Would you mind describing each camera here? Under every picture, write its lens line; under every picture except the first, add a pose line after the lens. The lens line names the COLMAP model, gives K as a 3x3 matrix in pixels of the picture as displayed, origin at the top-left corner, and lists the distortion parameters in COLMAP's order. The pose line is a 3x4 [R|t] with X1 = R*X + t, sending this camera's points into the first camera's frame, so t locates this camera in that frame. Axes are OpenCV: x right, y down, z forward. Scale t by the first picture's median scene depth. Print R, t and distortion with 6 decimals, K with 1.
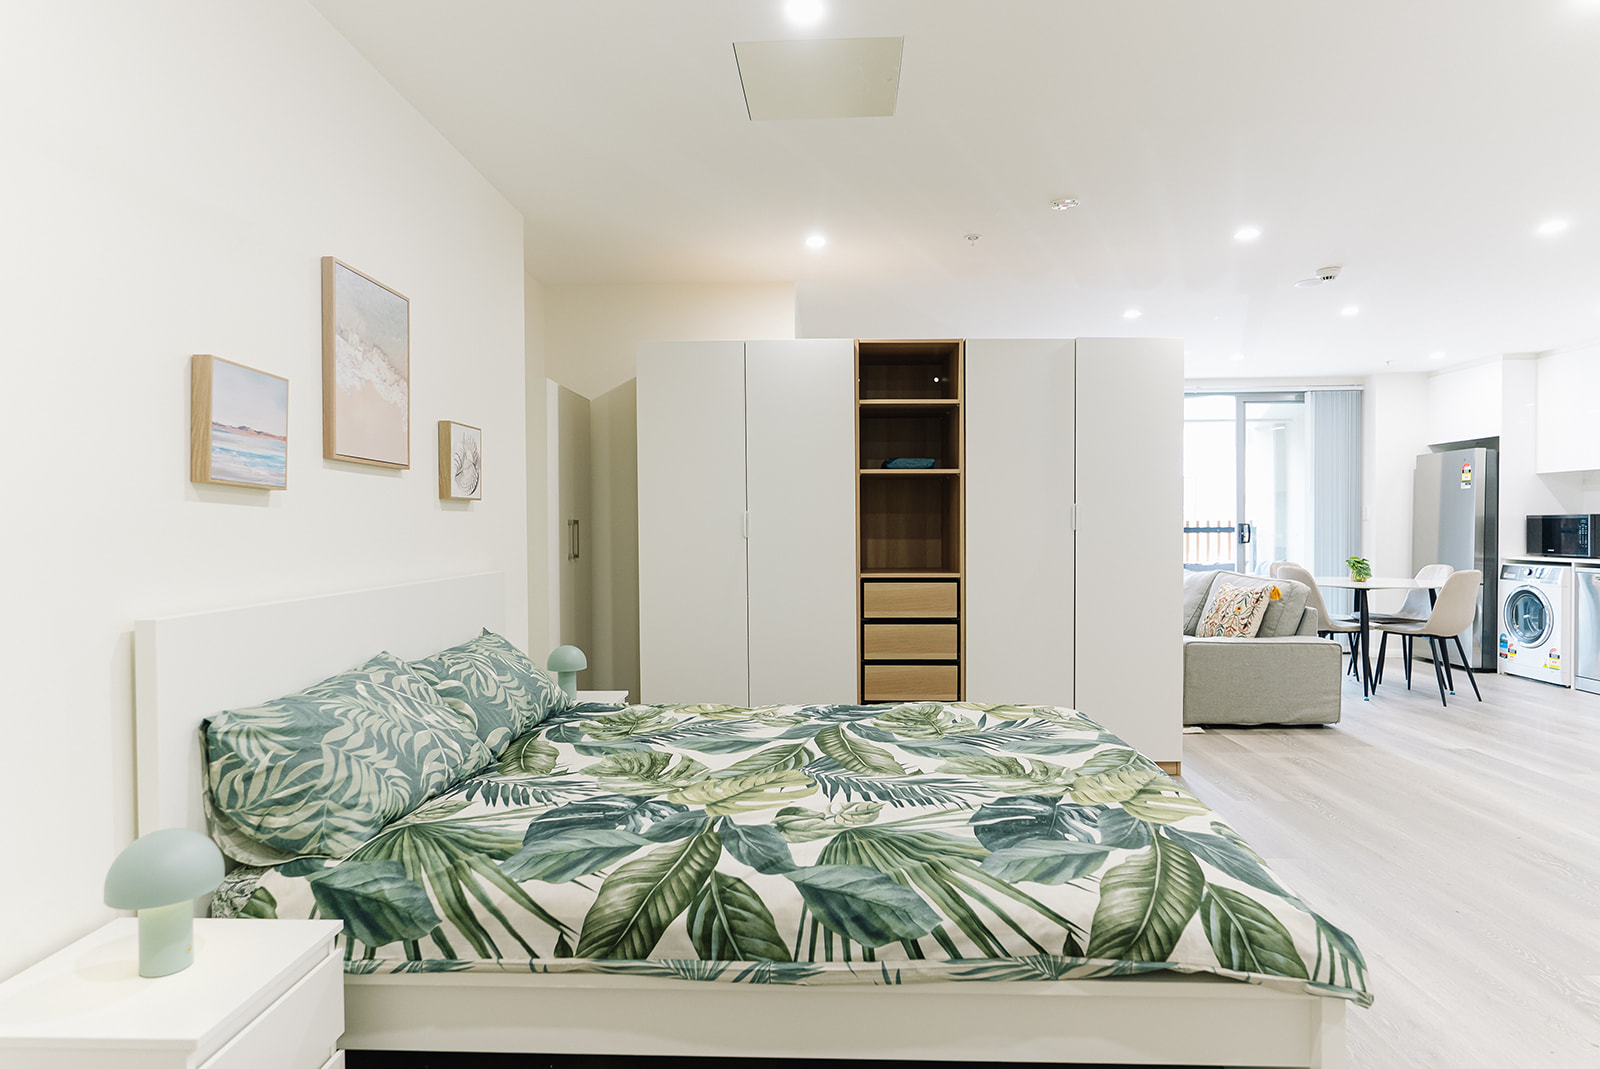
lens RADIAL K [[898.9, 0, 805.3], [0, 898.9, 535.8], [0, 0, 1]] dist [0.003520, 0.004376]
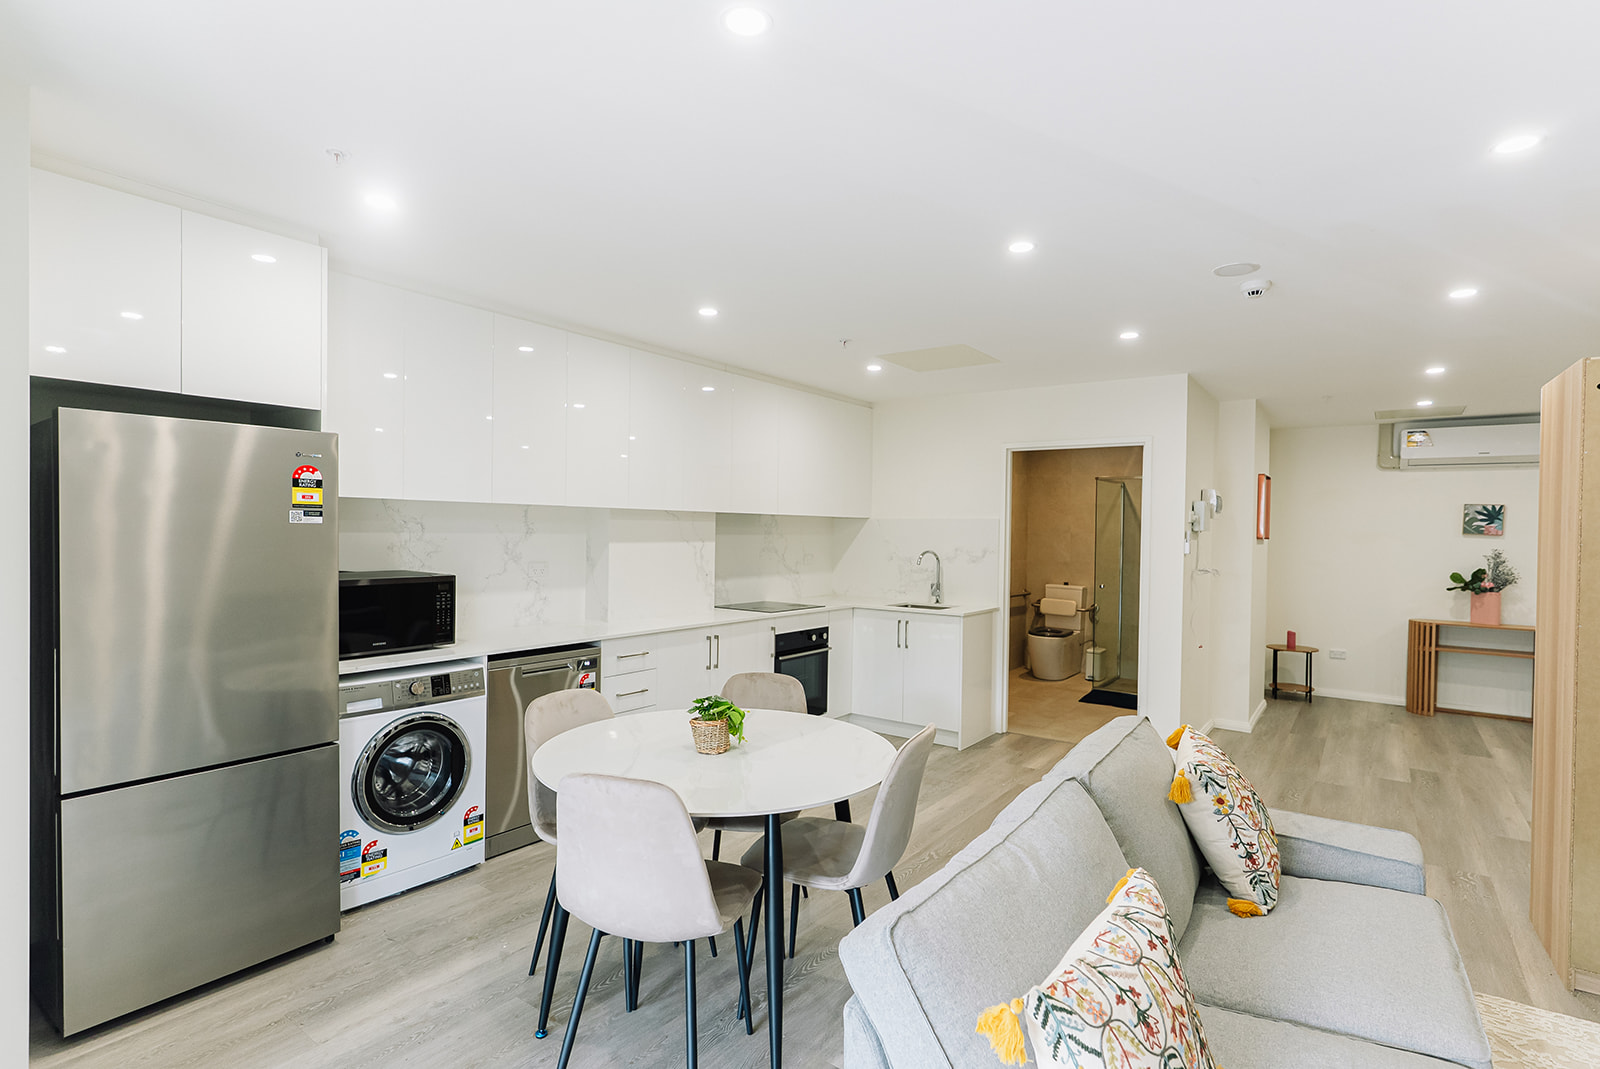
lens RADIAL K [[793.3, 0, 800.8], [0, 793.3, 536.4], [0, 0, 1]] dist [0.002595, -0.000365]
pose [[-0.820707, -0.013231, 0.571196, 0.336442], [-0.004686, 0.999854, 0.016427, -0.054855], [-0.571330, 0.010805, -0.820649, 1.197225]]
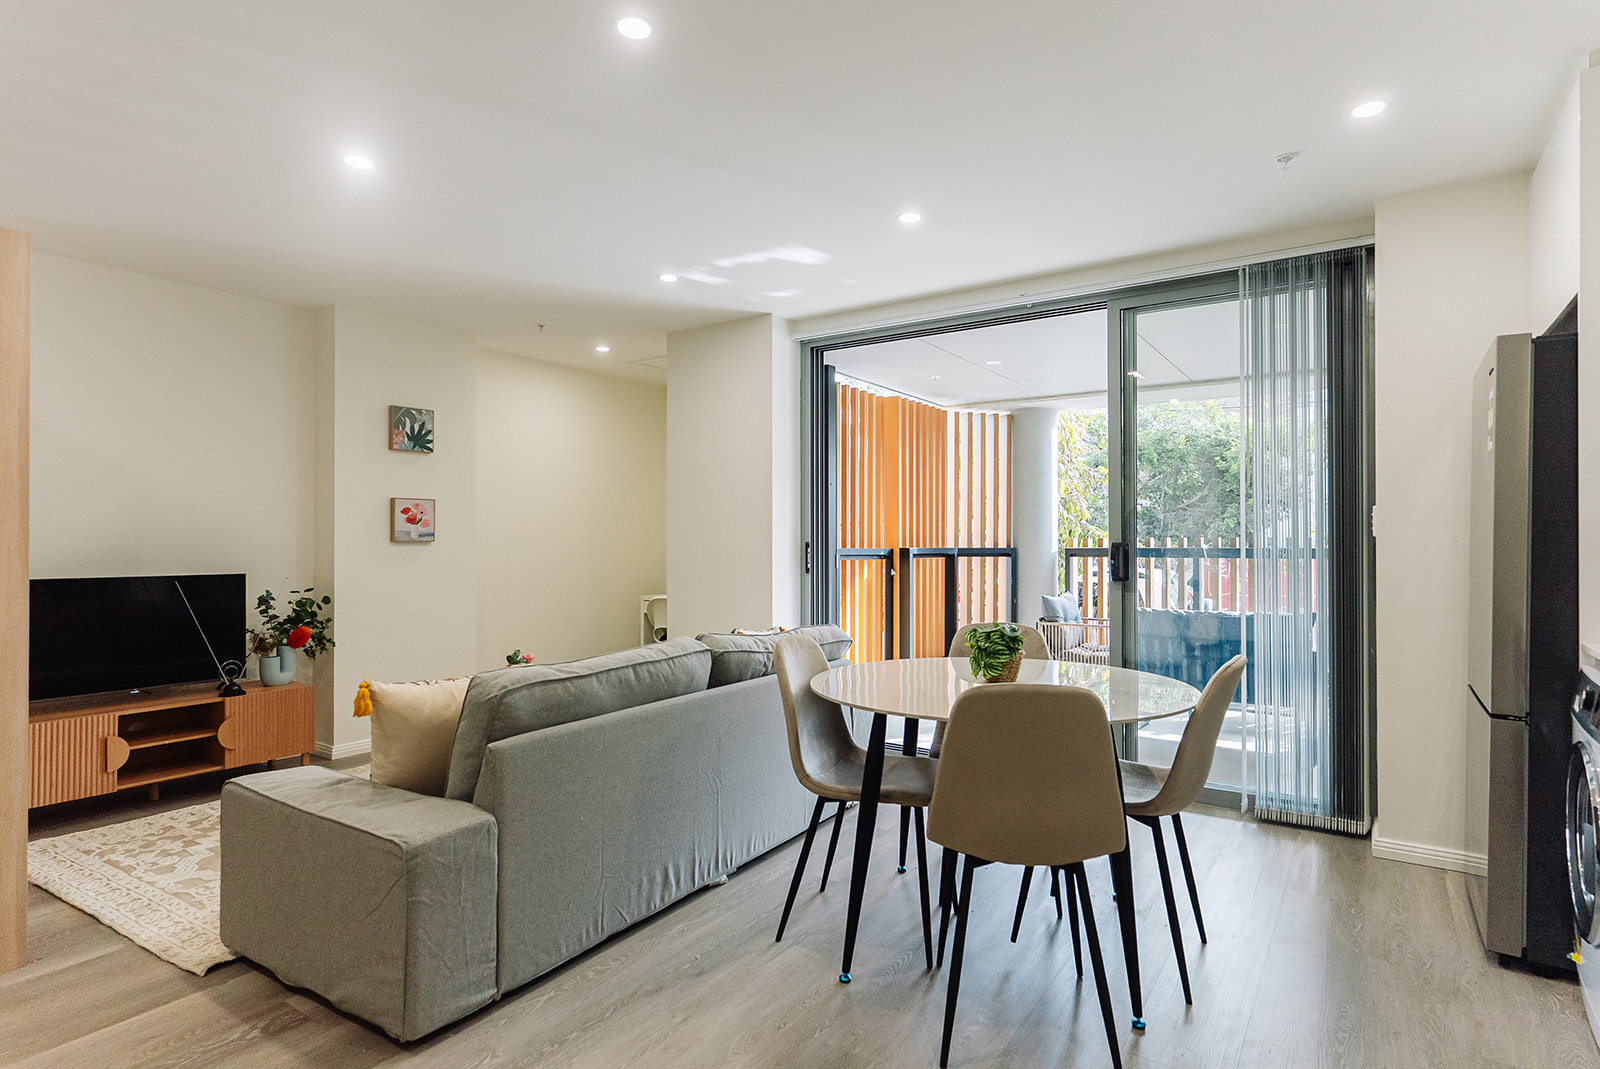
lens RADIAL K [[845.7, 0, 794.0], [0, 845.7, 532.8], [0, 0, 1]] dist [-0.006819, 0.005360]
pose [[0.842241, 0.000794, -0.539100, 0.692097], [-0.011221, 0.999808, -0.016059, -0.010584], [0.538984, 0.019575, 0.842089, 0.568971]]
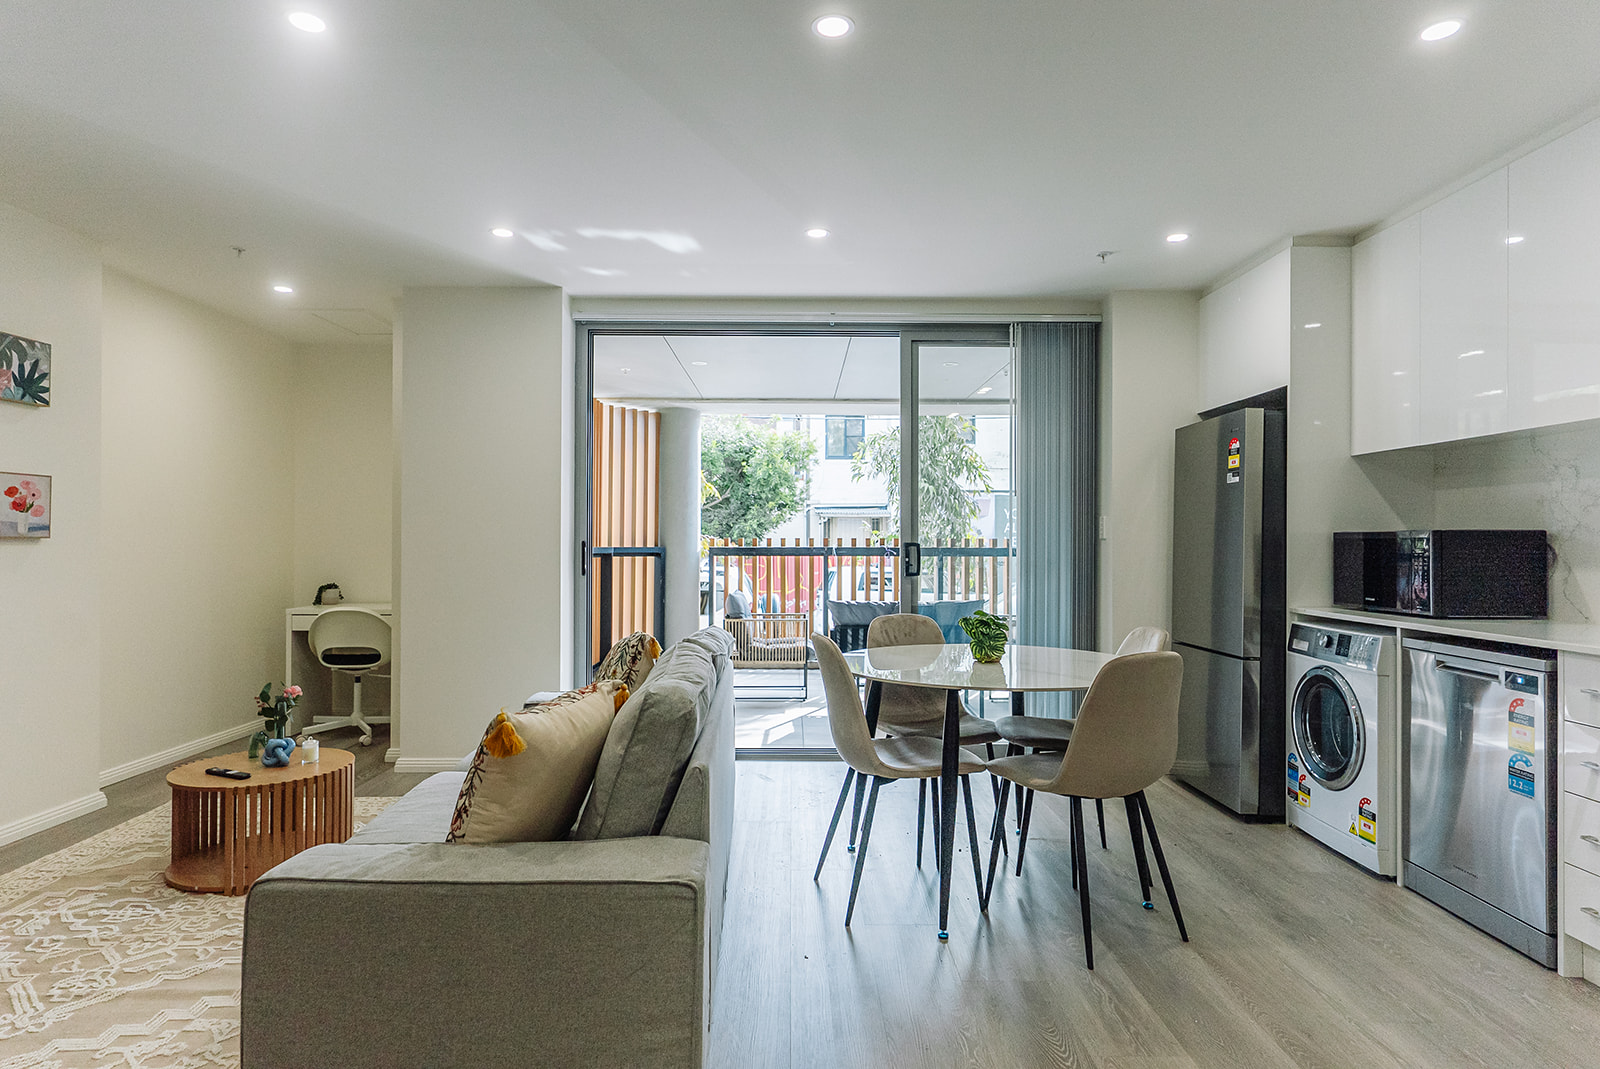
lens RADIAL K [[898.9, 0, 800.5], [0, 898.9, 531.7], [0, 0, 1]] dist [0.003520, 0.004376]
pose [[0.999226, 0.011279, 0.037682, 0.457409], [-0.010448, 0.999700, -0.022165, -0.007812], [-0.037921, 0.021754, 0.999044, 0.471652]]
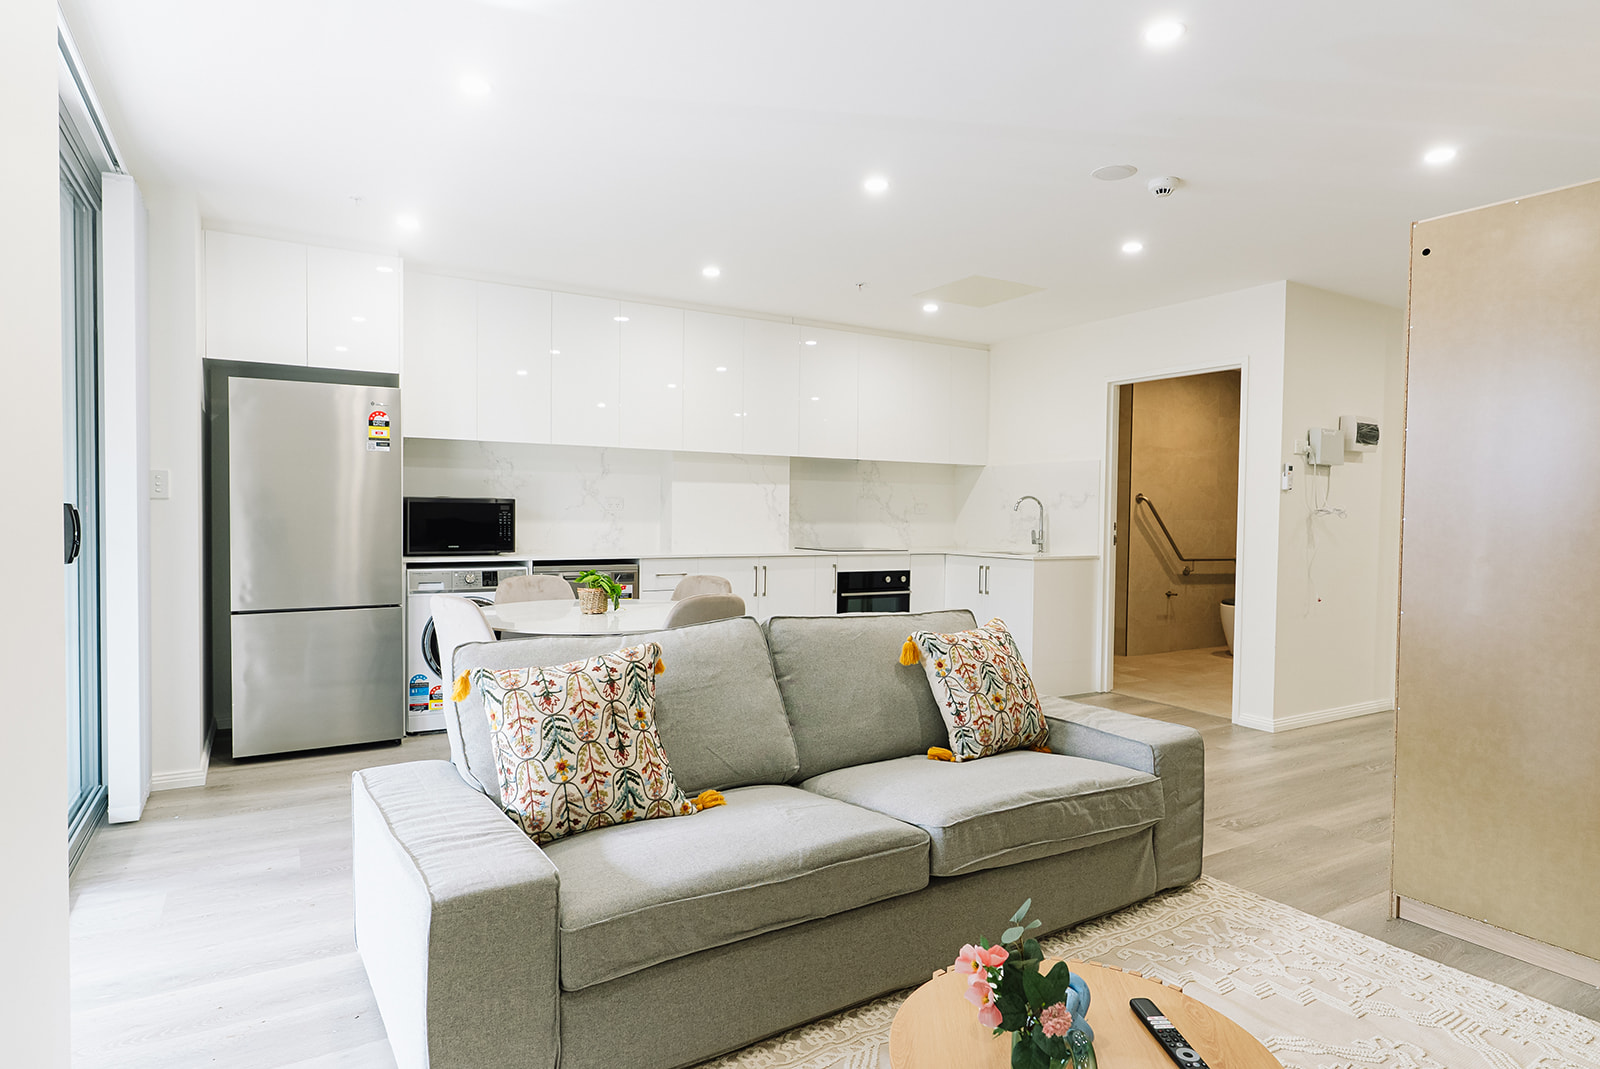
lens RADIAL K [[898.9, 0, 794.1], [0, 898.9, 532.7], [0, 0, 1]] dist [0.003520, 0.004376]
pose [[-0.532580, -0.022125, 0.846090, 0.065469], [0.000828, 0.999644, 0.026661, -0.013768], [-0.846379, 0.014900, -0.532373, 1.109503]]
